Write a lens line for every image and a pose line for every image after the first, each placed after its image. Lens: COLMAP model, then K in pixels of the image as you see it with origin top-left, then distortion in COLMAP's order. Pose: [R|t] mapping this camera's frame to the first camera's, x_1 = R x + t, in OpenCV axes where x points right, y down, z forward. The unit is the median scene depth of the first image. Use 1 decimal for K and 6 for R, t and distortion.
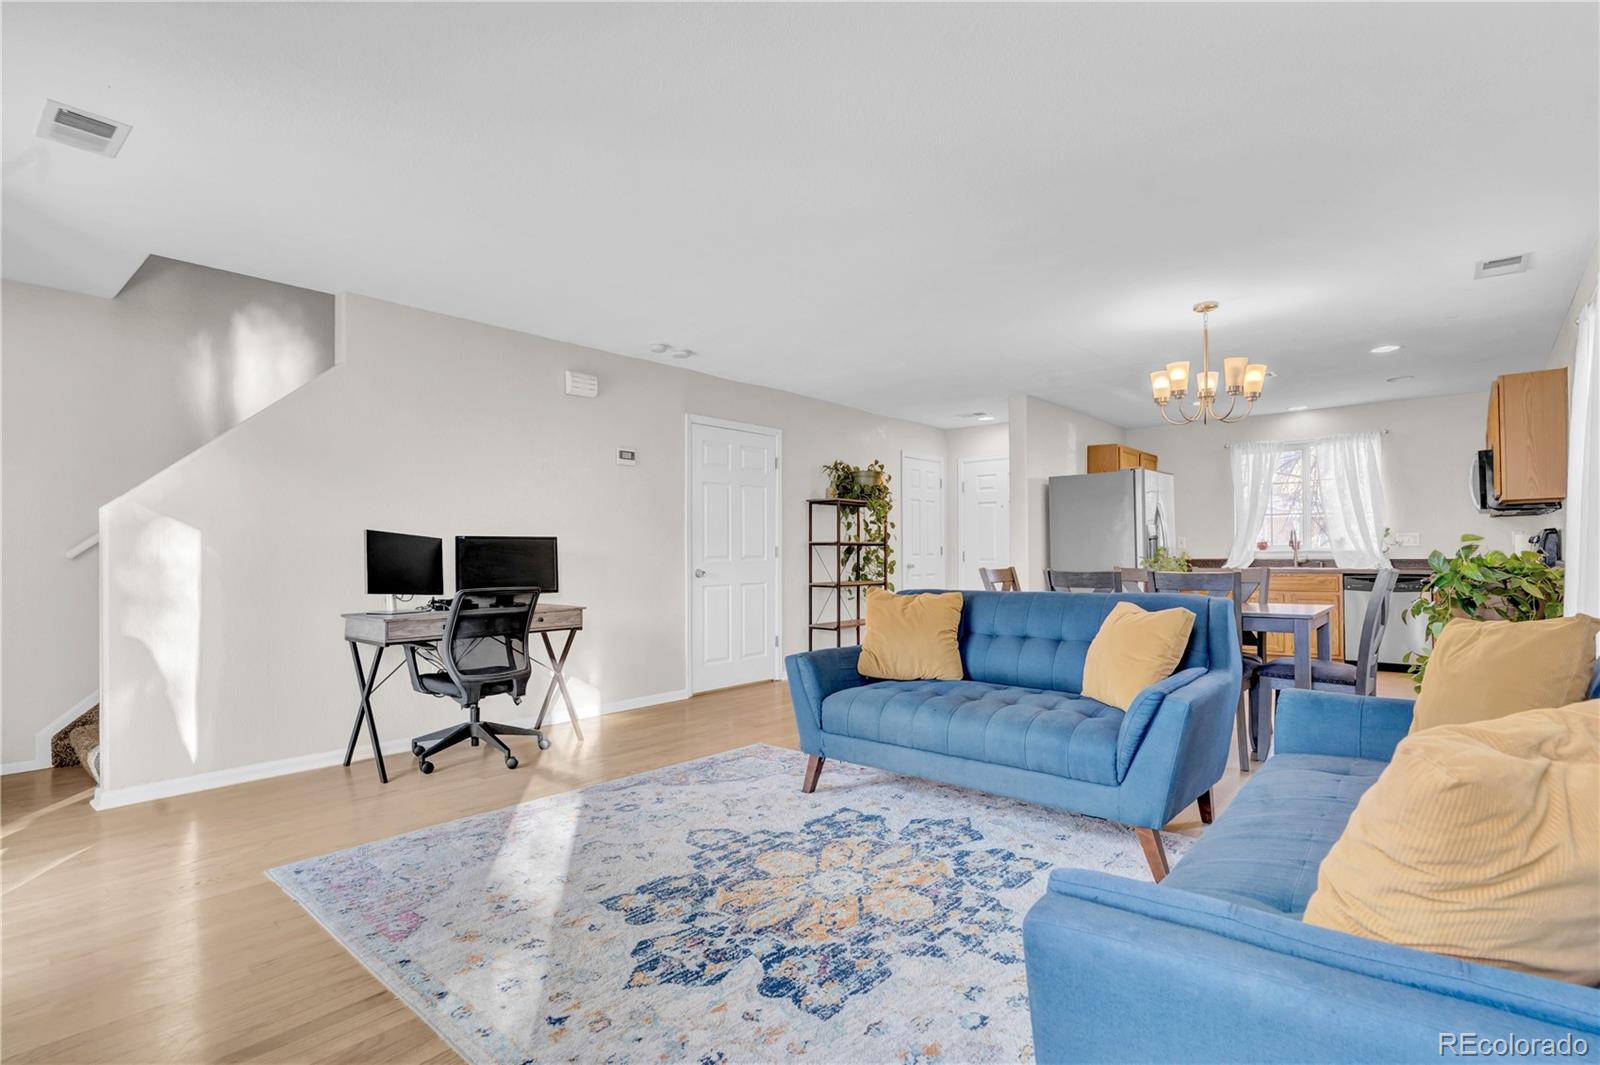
lens RADIAL K [[770.5, 0, 808.6], [0, 770.5, 548.9], [0, 0, 1]] dist [0.002036, -0.001388]
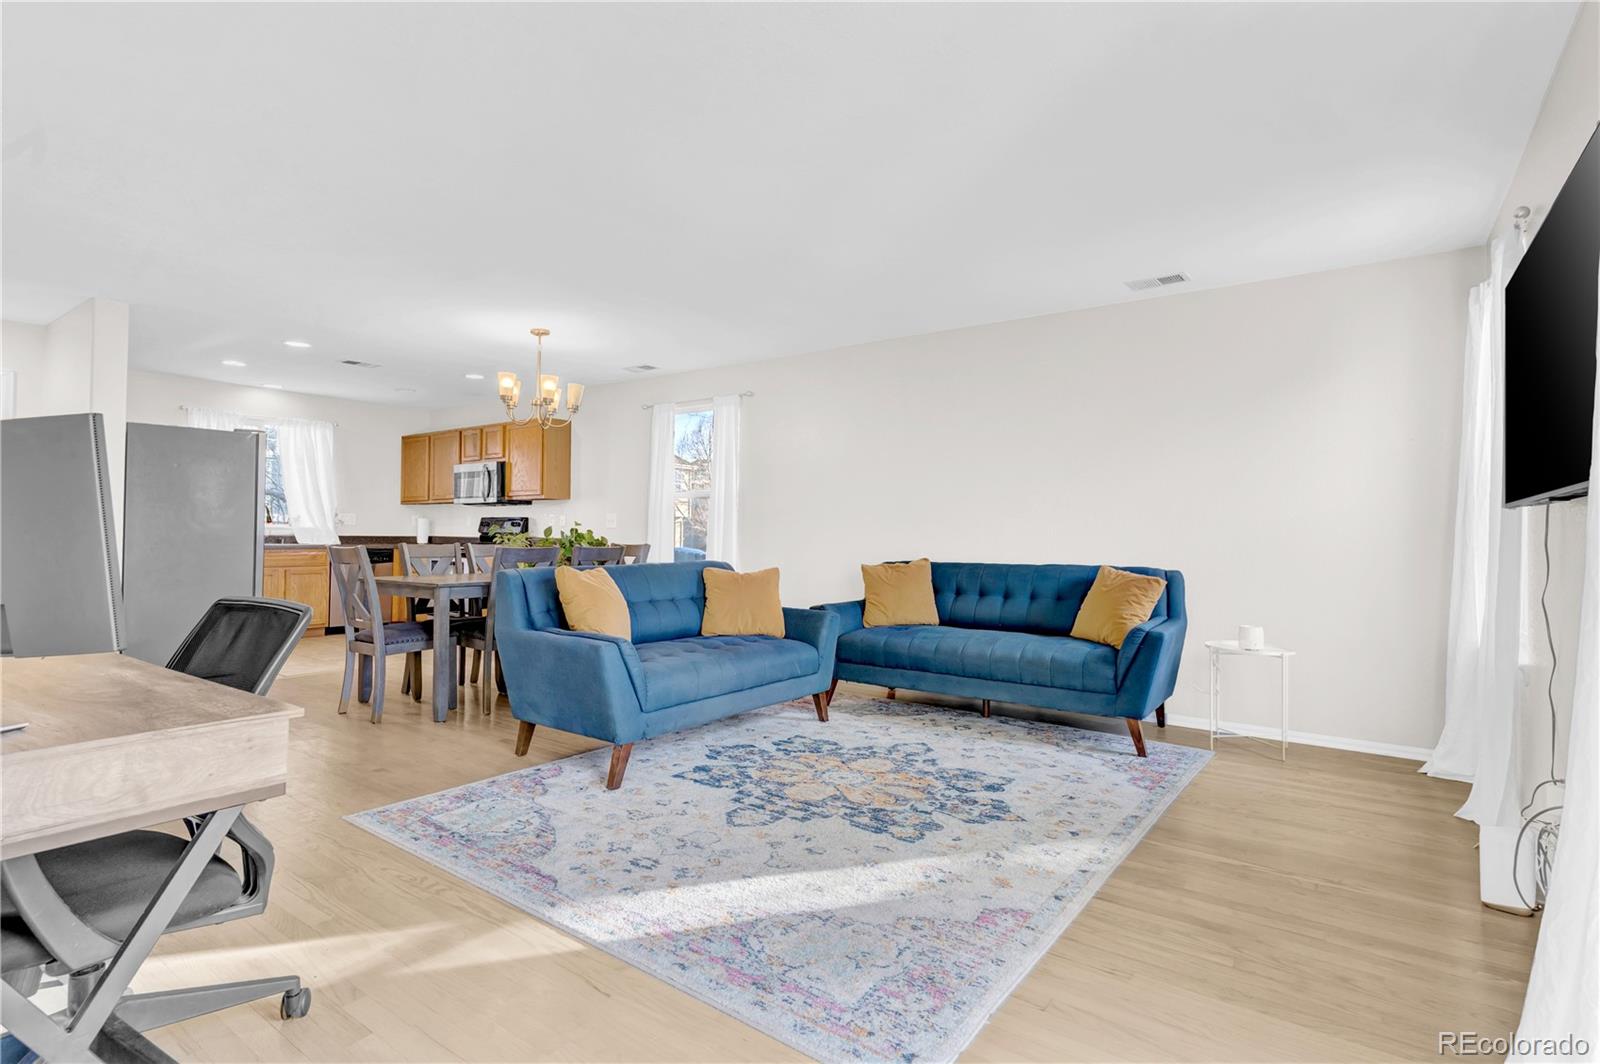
lens RADIAL K [[770.5, 0, 796.8], [0, 770.5, 513.3], [0, 0, 1]] dist [0.002036, -0.001388]
pose [[-0.066630, 0.034087, 0.997195, -1.146791], [-0.021225, 0.999142, -0.035572, 0.016947], [-0.997552, -0.023535, -0.065850, 1.027034]]
